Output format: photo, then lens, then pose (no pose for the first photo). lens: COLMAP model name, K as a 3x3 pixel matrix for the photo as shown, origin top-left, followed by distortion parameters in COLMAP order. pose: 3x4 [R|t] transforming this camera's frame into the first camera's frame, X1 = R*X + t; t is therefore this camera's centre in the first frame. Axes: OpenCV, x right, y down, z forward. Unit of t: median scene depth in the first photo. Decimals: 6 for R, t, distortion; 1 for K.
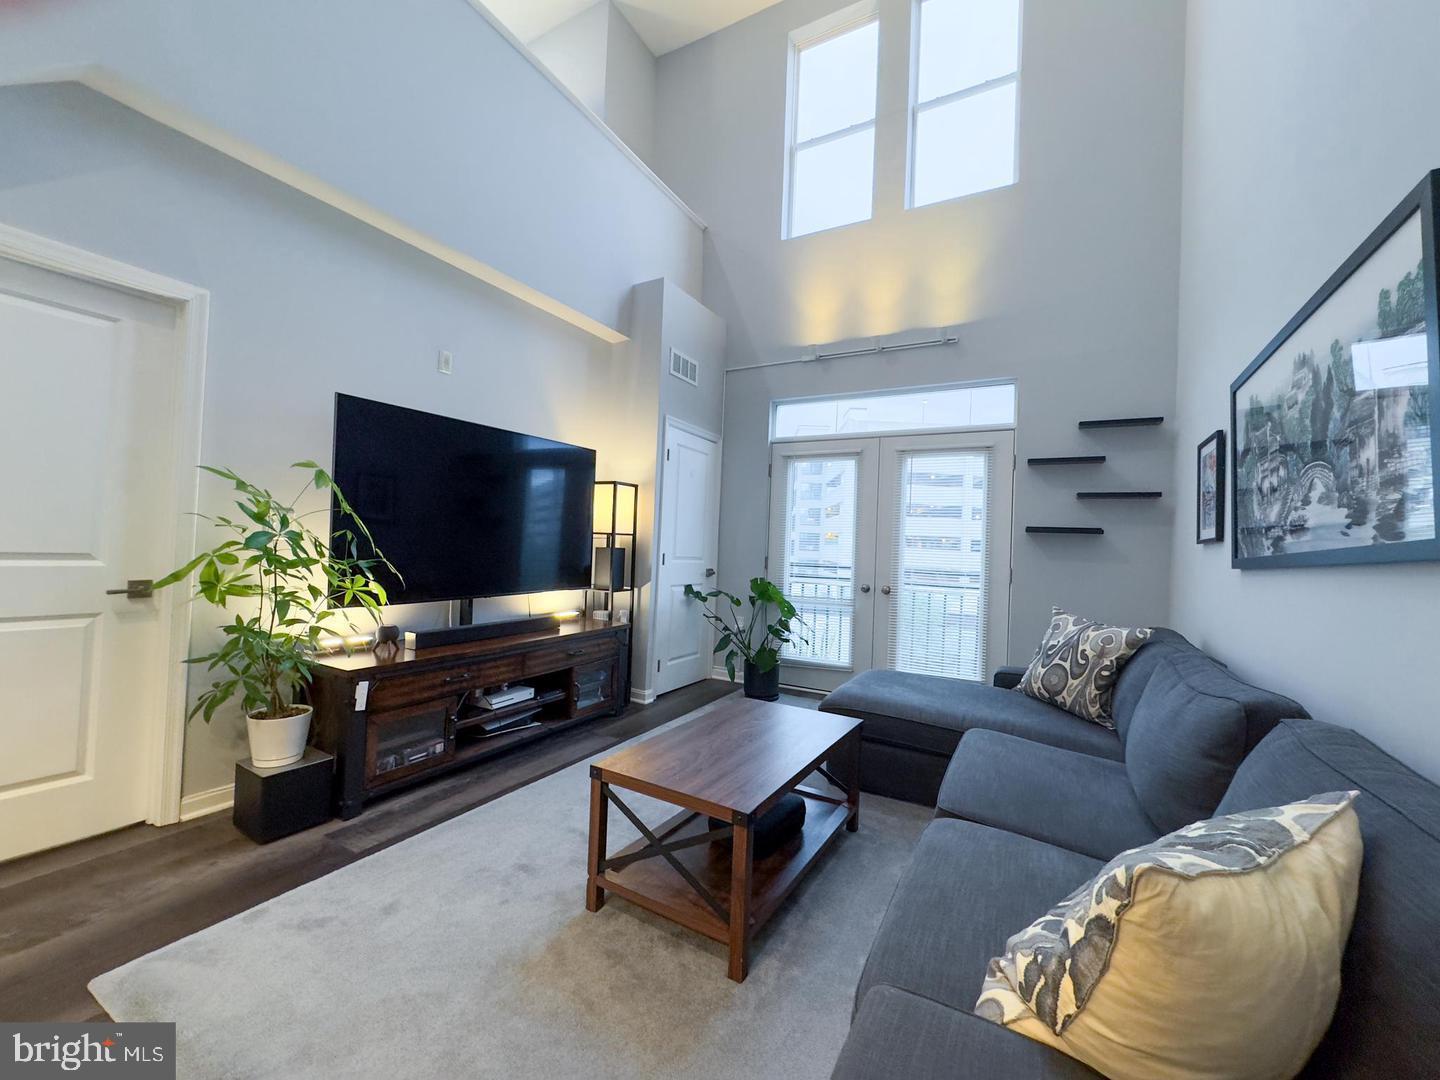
lens RADIAL K [[576.3, 0, 718.6], [0, 576.3, 536.3], [0, 0, 1]] dist [-0.002642, 0.000025]
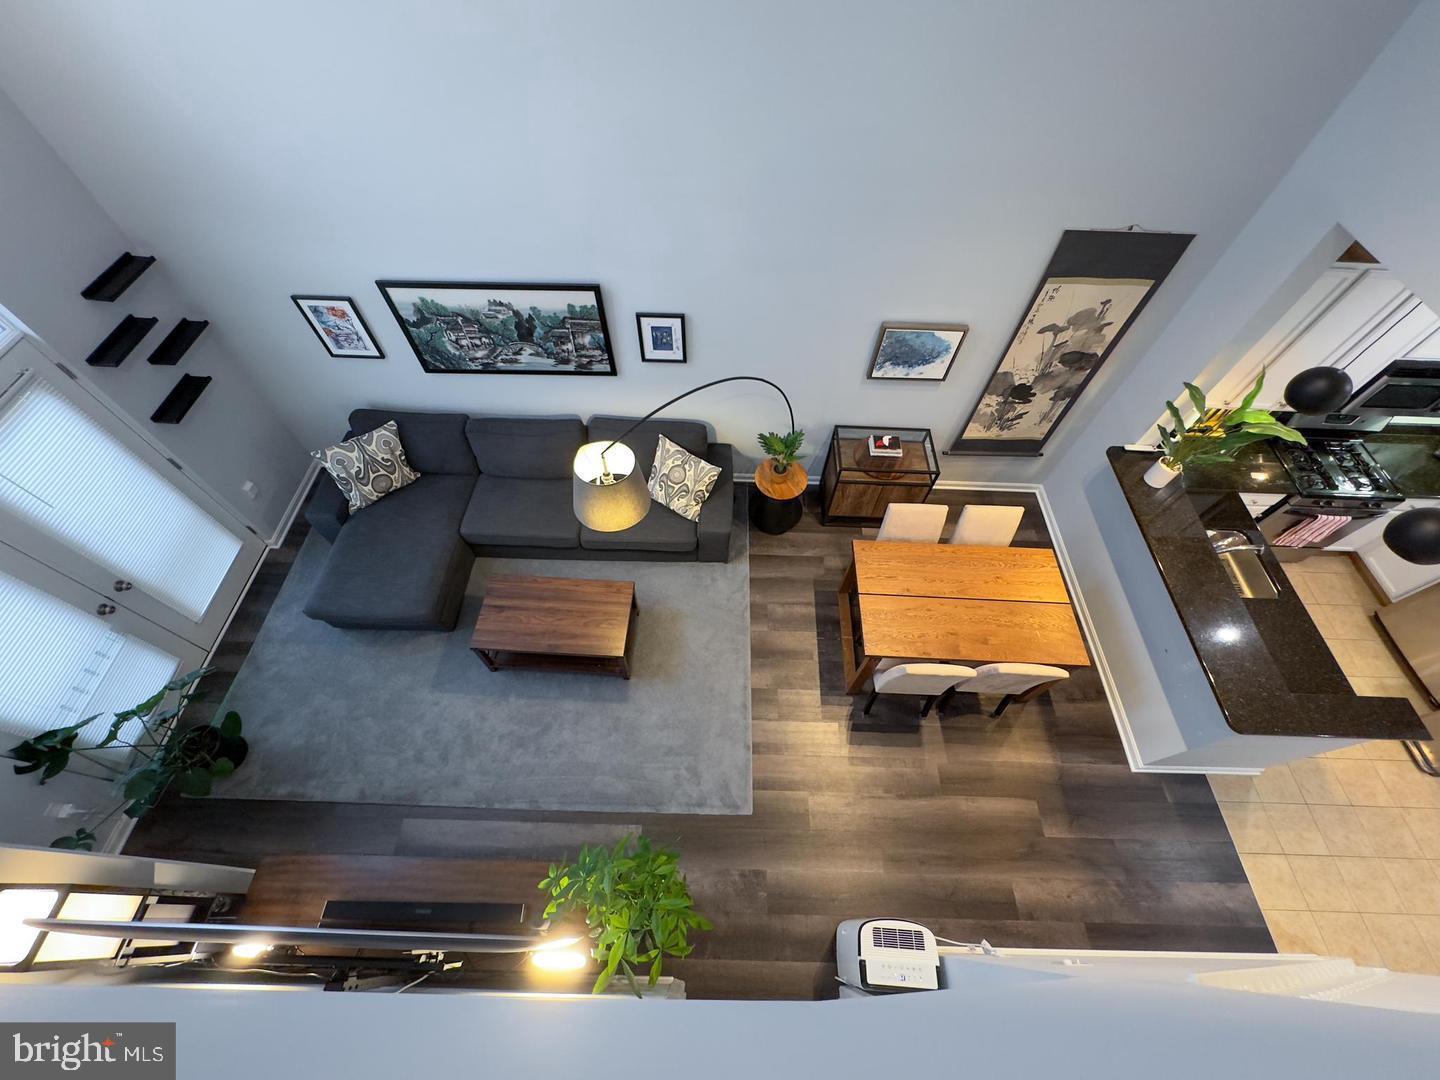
lens RADIAL K [[576.3, 0, 718.6], [0, 576.3, 536.3], [0, 0, 1]] dist [-0.002642, 0.000025]
pose [[-0.470150, -0.765131, 0.439924, -0.438889], [-0.062024, 0.525859, 0.848307, -0.737807], [-0.880405, 0.371546, -0.294689, 0.516195]]
